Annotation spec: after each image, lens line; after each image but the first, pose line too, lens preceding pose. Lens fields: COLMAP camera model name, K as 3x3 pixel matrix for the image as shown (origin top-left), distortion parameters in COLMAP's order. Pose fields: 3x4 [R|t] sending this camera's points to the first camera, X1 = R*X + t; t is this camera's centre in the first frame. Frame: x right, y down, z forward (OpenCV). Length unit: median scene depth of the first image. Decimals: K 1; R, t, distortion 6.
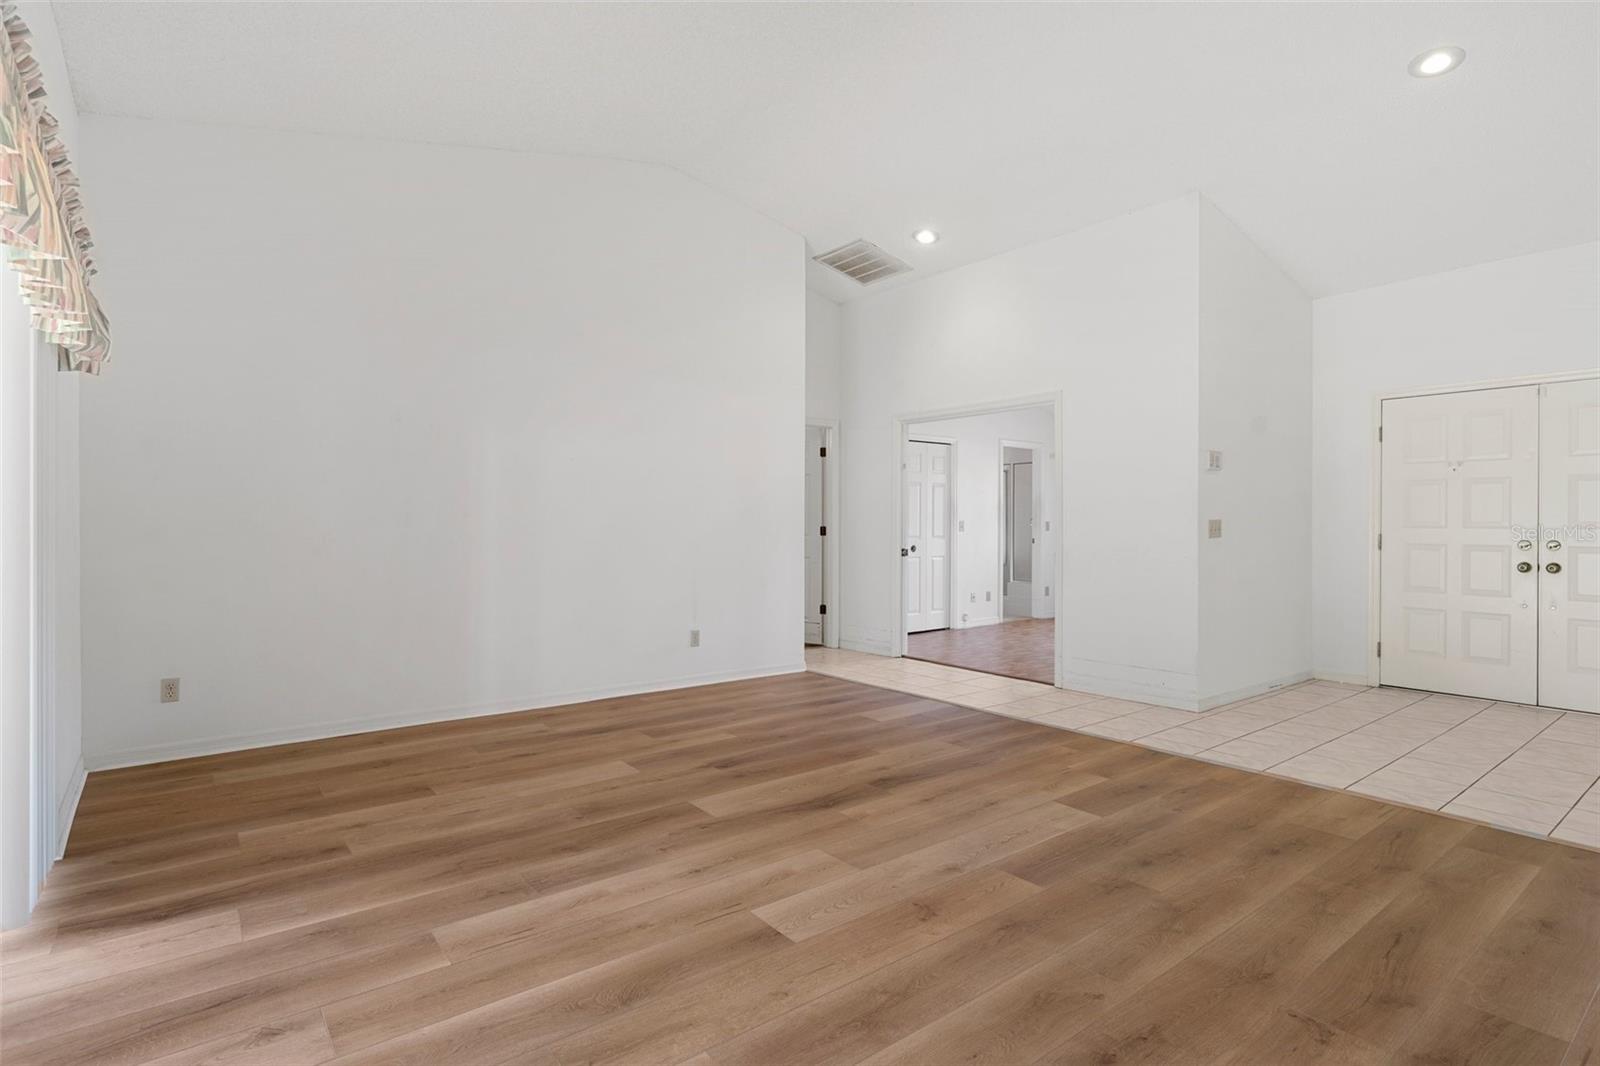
lens RADIAL K [[790.6, 0, 787.8], [0, 790.6, 526.0], [0, 0, 1]] dist [-0.000788, -0.000130]
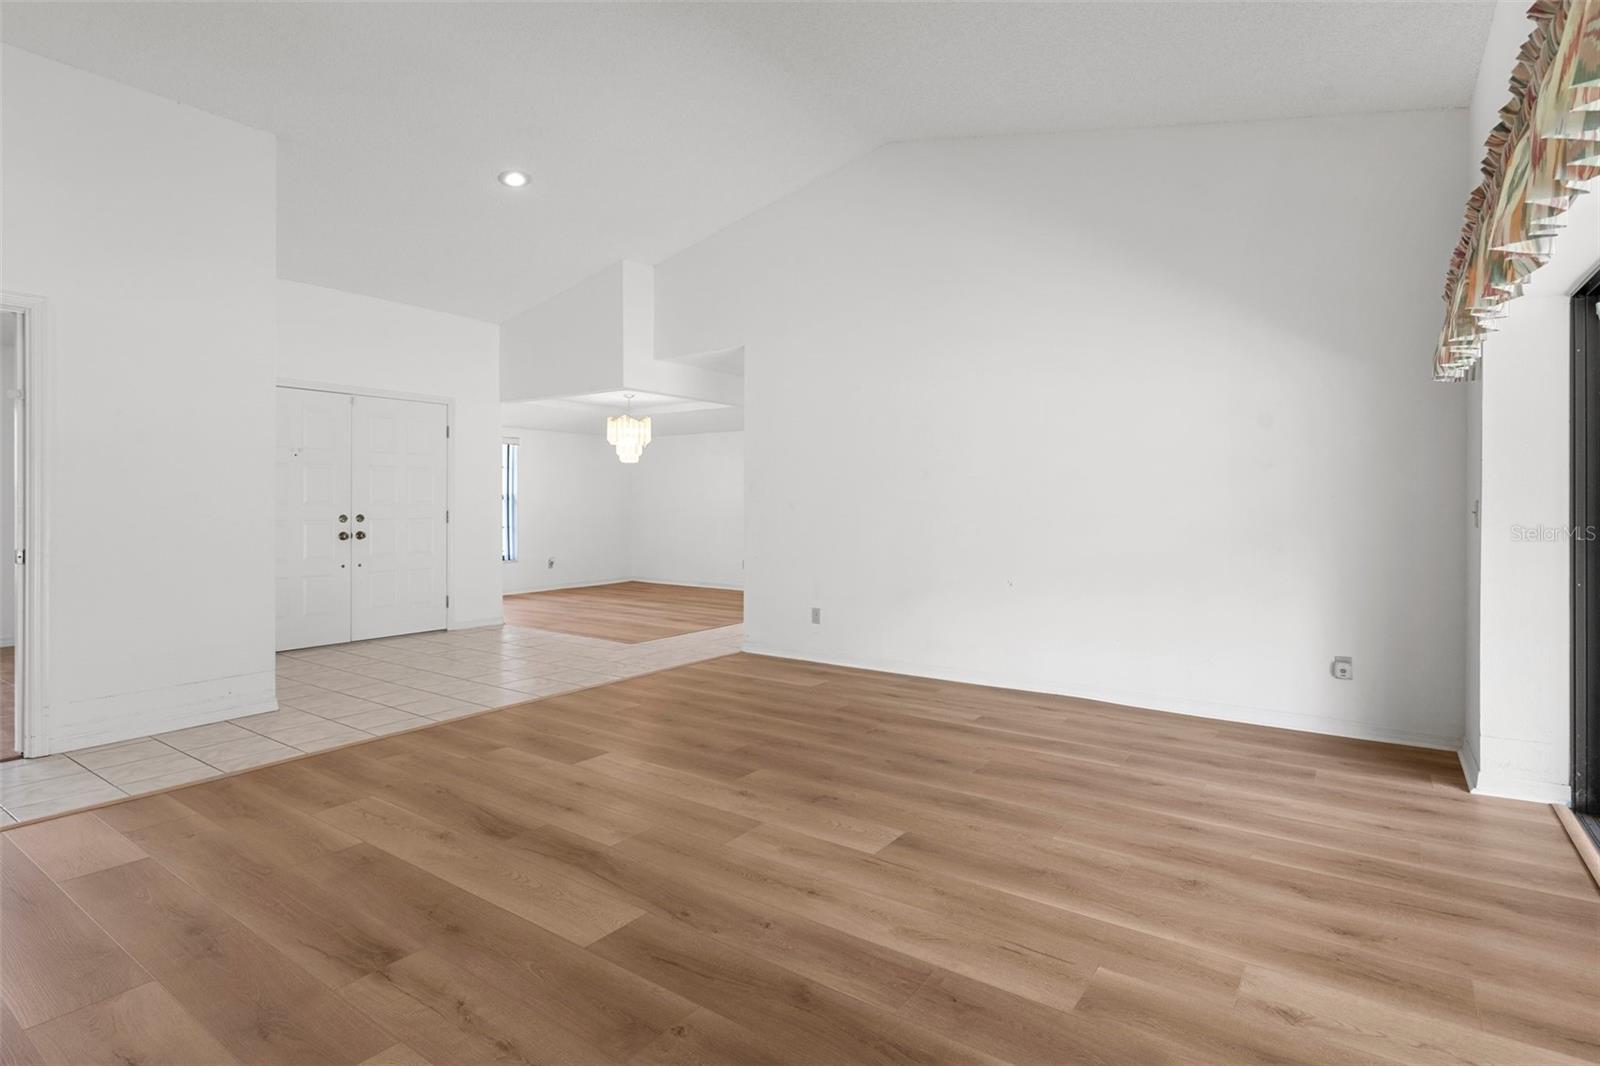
lens RADIAL K [[790.6, 0, 797.2], [0, 790.6, 520.7], [0, 0, 1]] dist [-0.000788, -0.000130]
pose [[-0.277557, -0.025067, 0.960382, -0.711567], [0.000967, 0.999652, 0.026372, -0.007956], [-0.960709, 0.008248, -0.277436, 0.931159]]
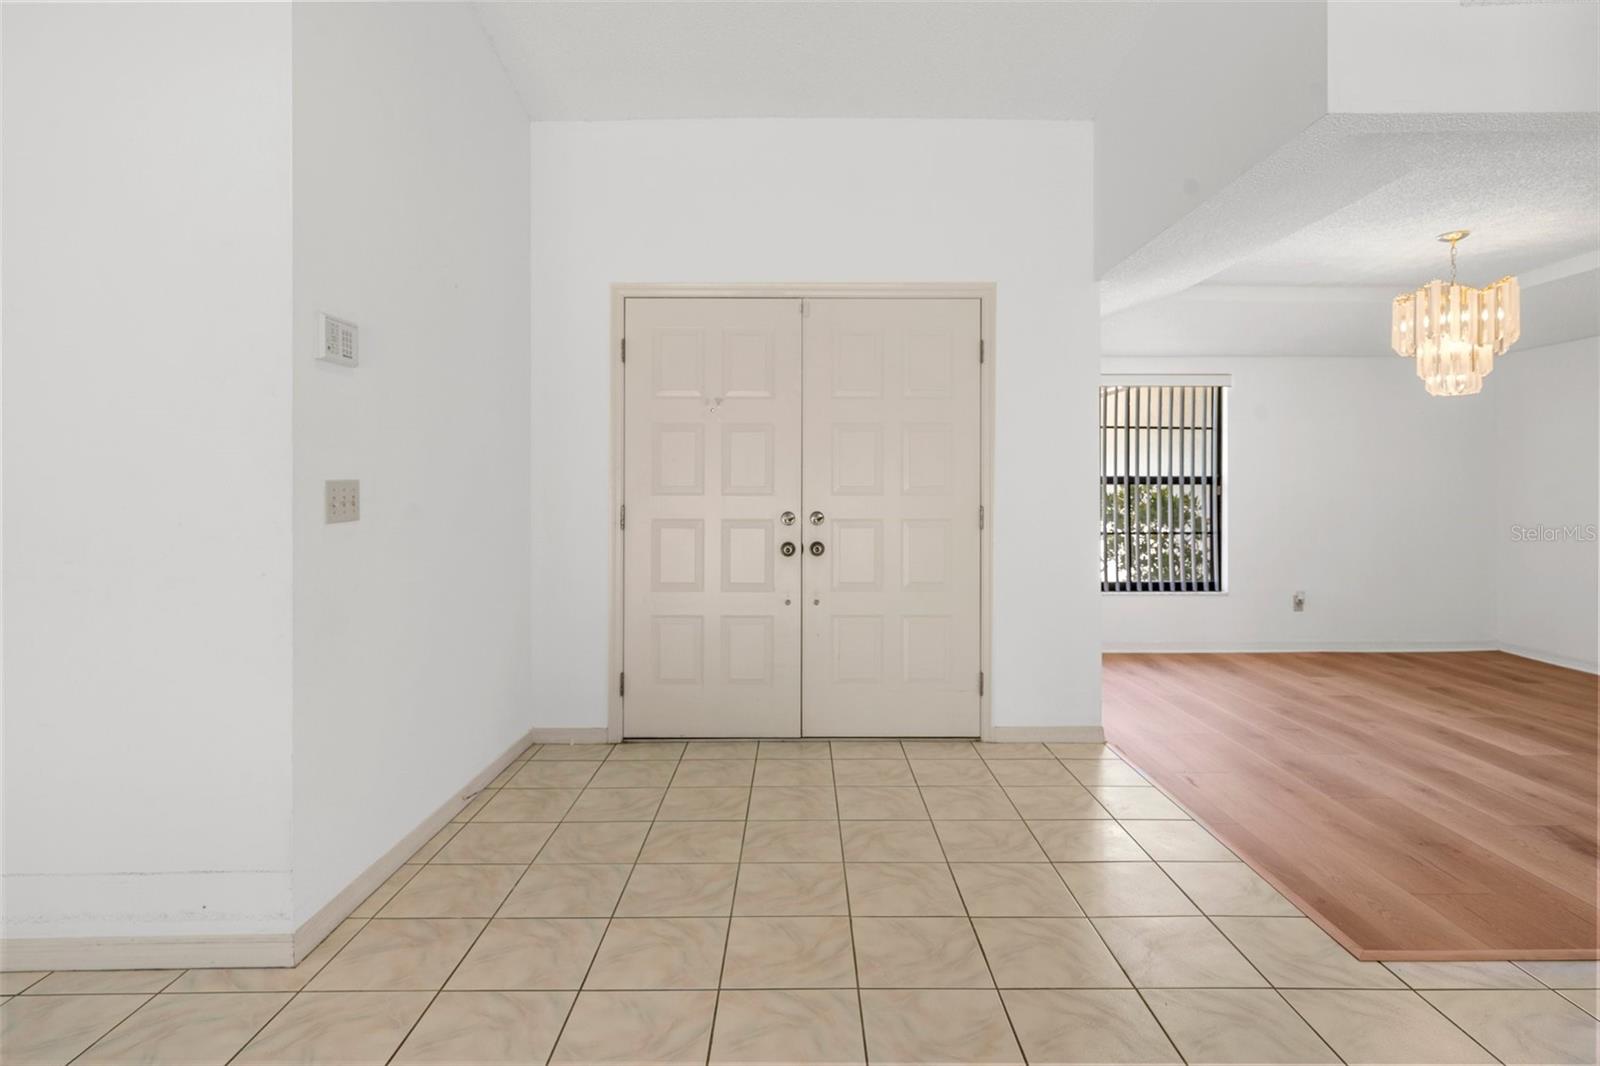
lens RADIAL K [[826.1, 0, 788.9], [0, 826.1, 488.3], [0, 0, 1]] dist [-0.004884, -0.001090]
pose [[0.616597, -0.000274, 0.787279, 0.481754], [0.004354, 0.999986, -0.003062, -0.001461], [-0.787267, 0.005316, 0.616589, 0.761590]]
